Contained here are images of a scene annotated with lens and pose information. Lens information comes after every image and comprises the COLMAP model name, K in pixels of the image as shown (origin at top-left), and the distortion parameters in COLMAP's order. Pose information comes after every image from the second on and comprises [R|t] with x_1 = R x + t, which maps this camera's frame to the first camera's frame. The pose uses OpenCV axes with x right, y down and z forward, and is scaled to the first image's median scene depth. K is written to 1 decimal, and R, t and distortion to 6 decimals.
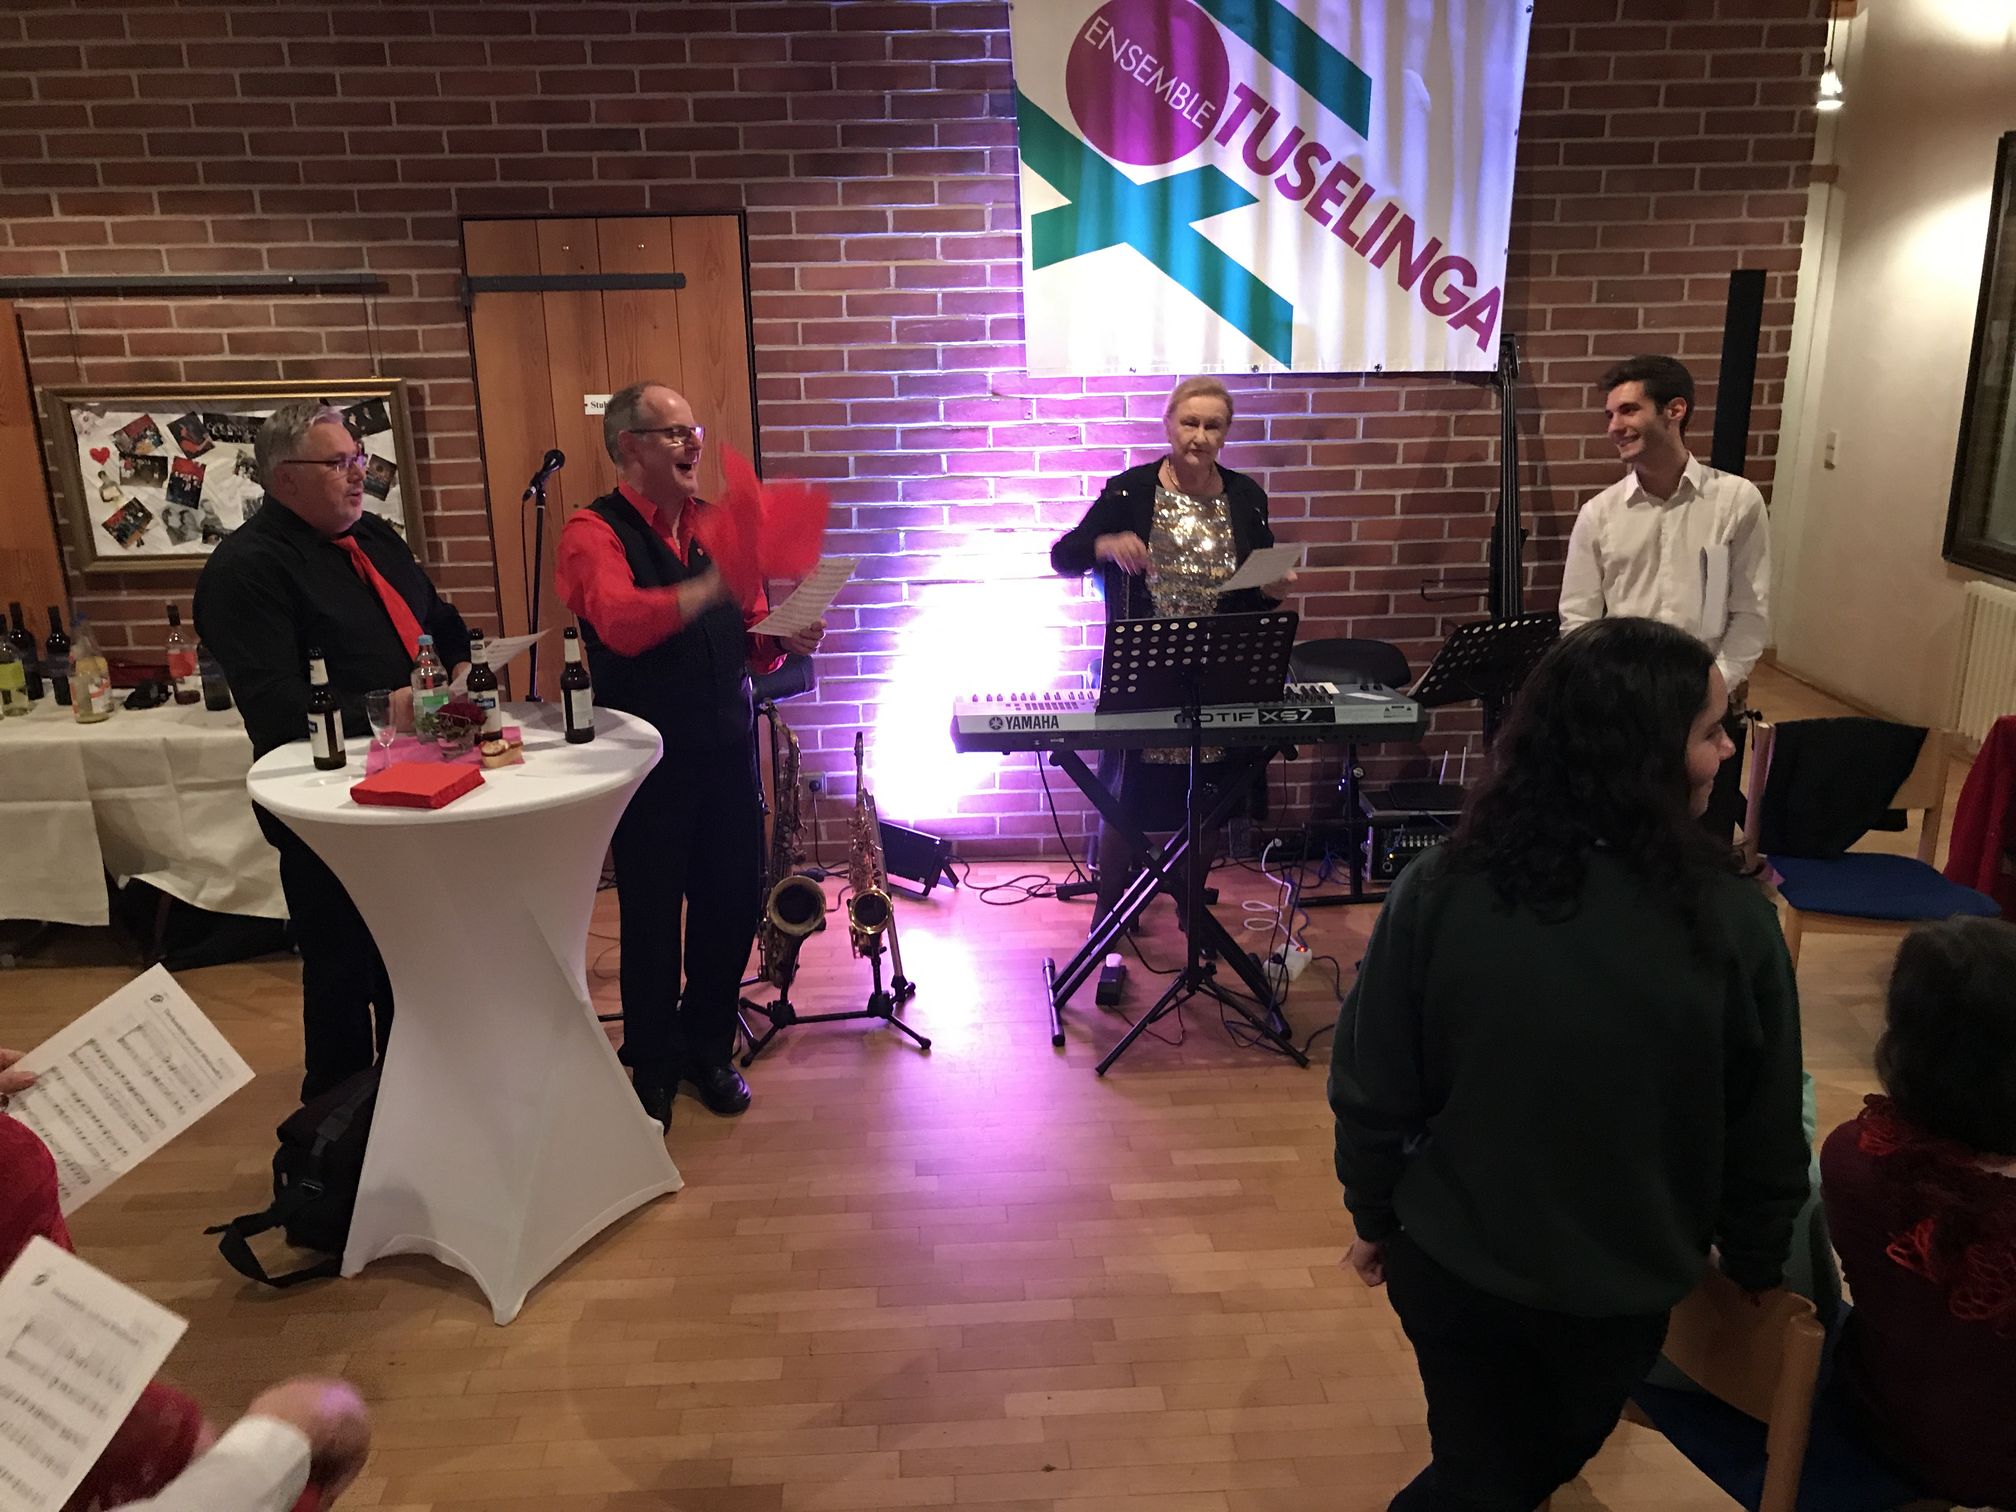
lens RADIAL K [[1667.3, 0, 1003.6], [0, 1667.3, 805.2], [0, 0, 1]] dist [0.004029, 0.000970]
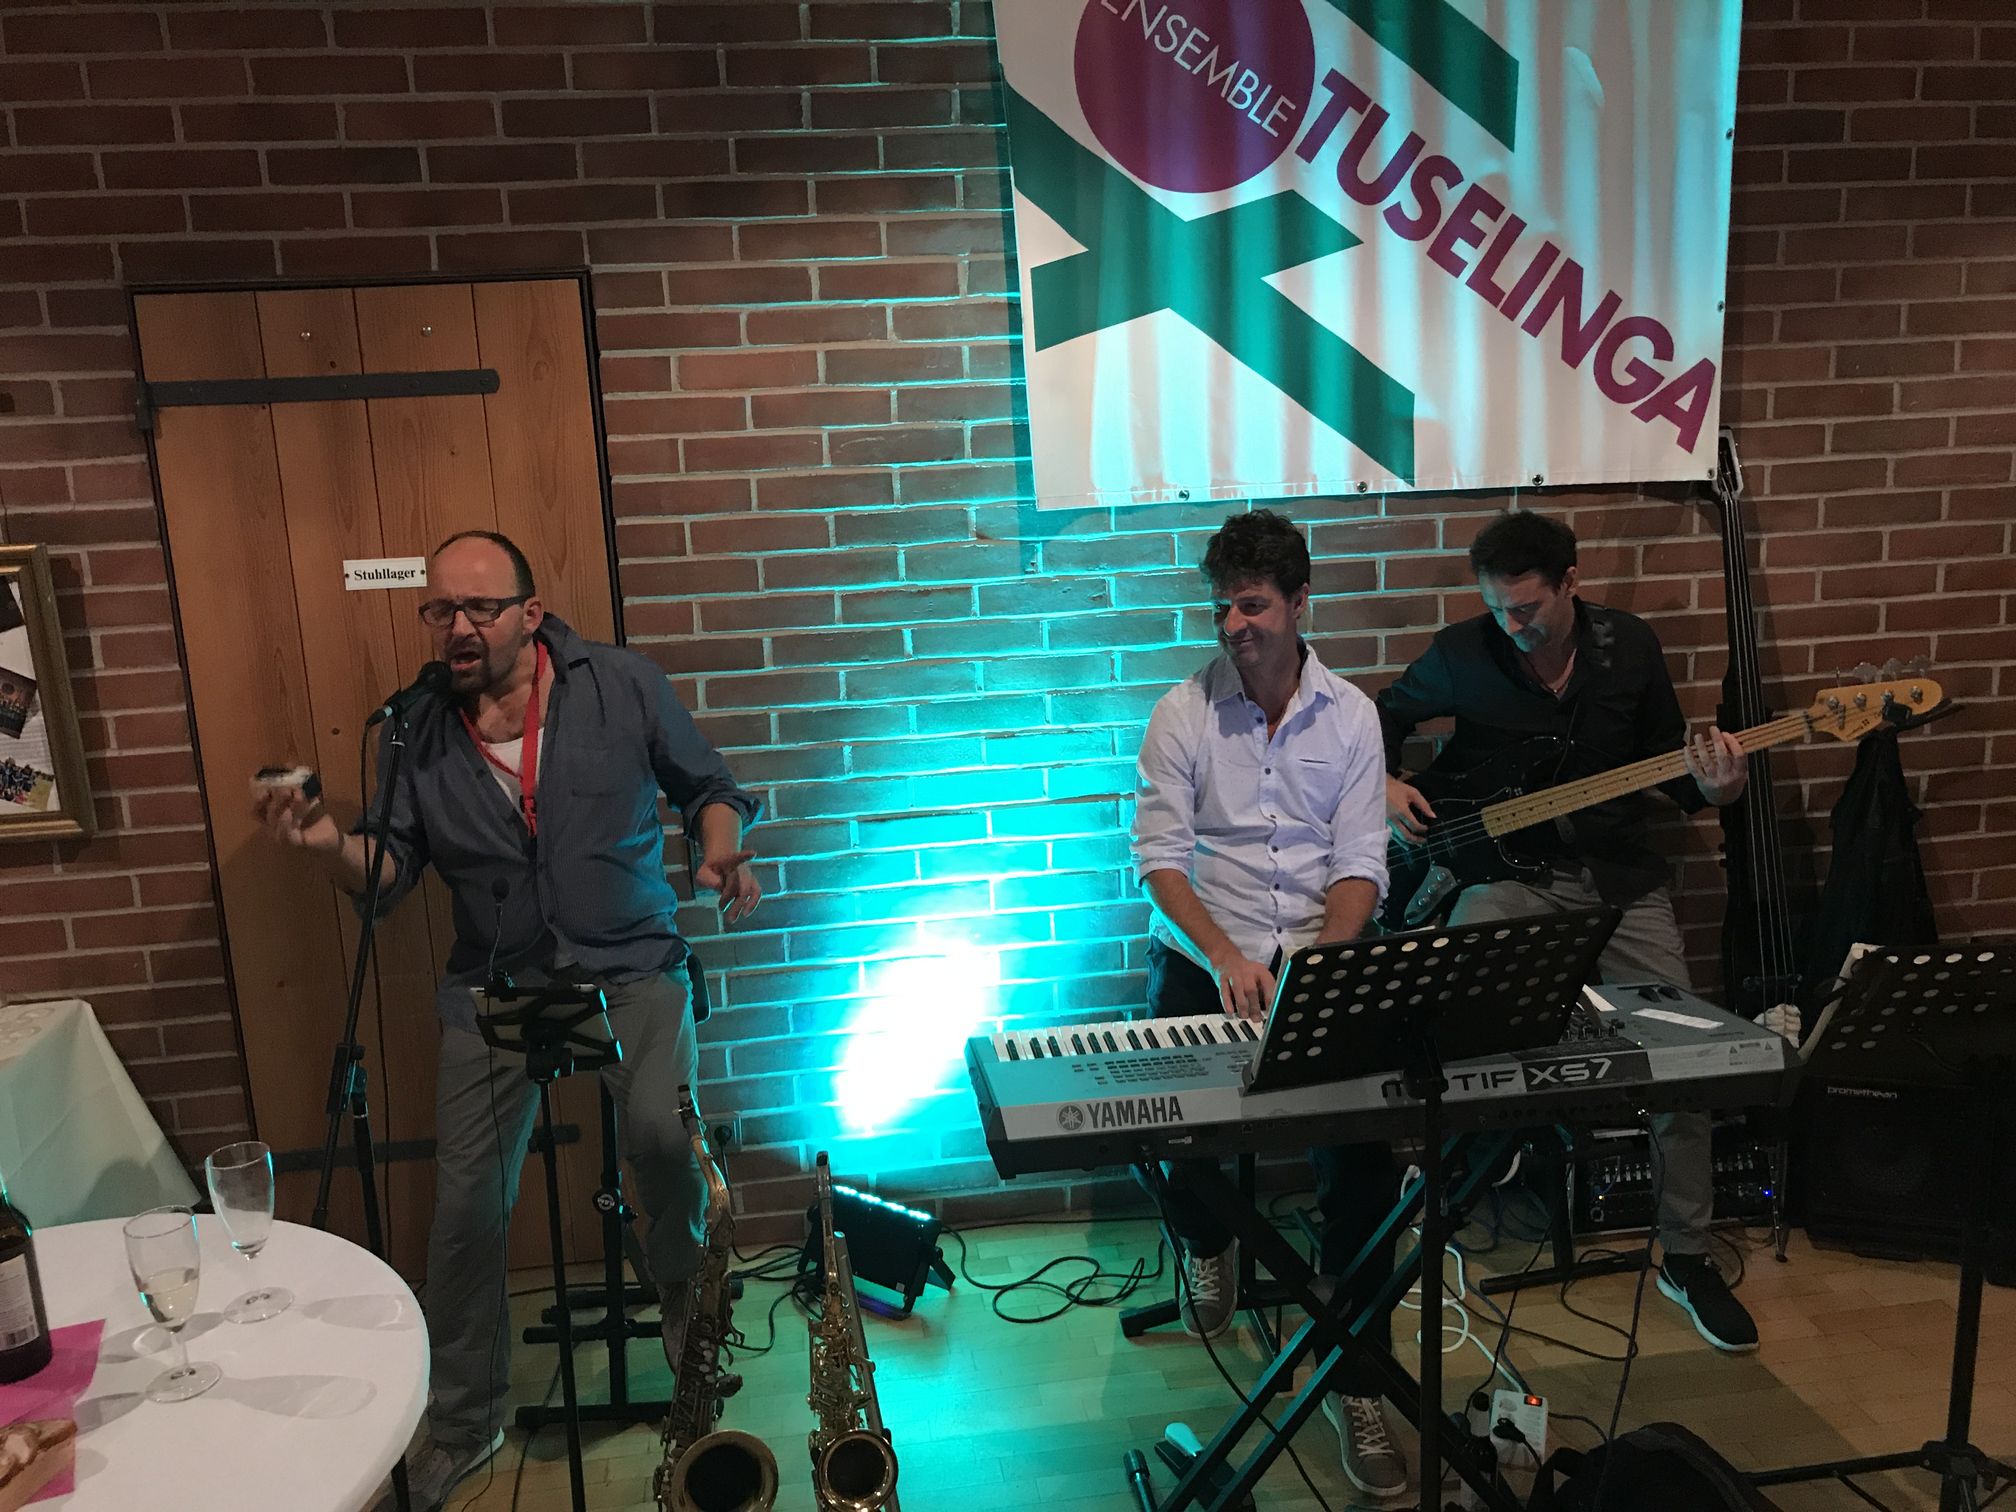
lens RADIAL K [[1648.1, 0, 982.2], [0, 1648.1, 796.3], [0, 0, 1]] dist [0.013528, -0.003357]
pose [[0.996575, -0.044653, 0.069605, -0.056176], [0.050229, 0.995485, -0.080537, -0.093785], [-0.065694, 0.083757, 0.994318, 0.366385]]
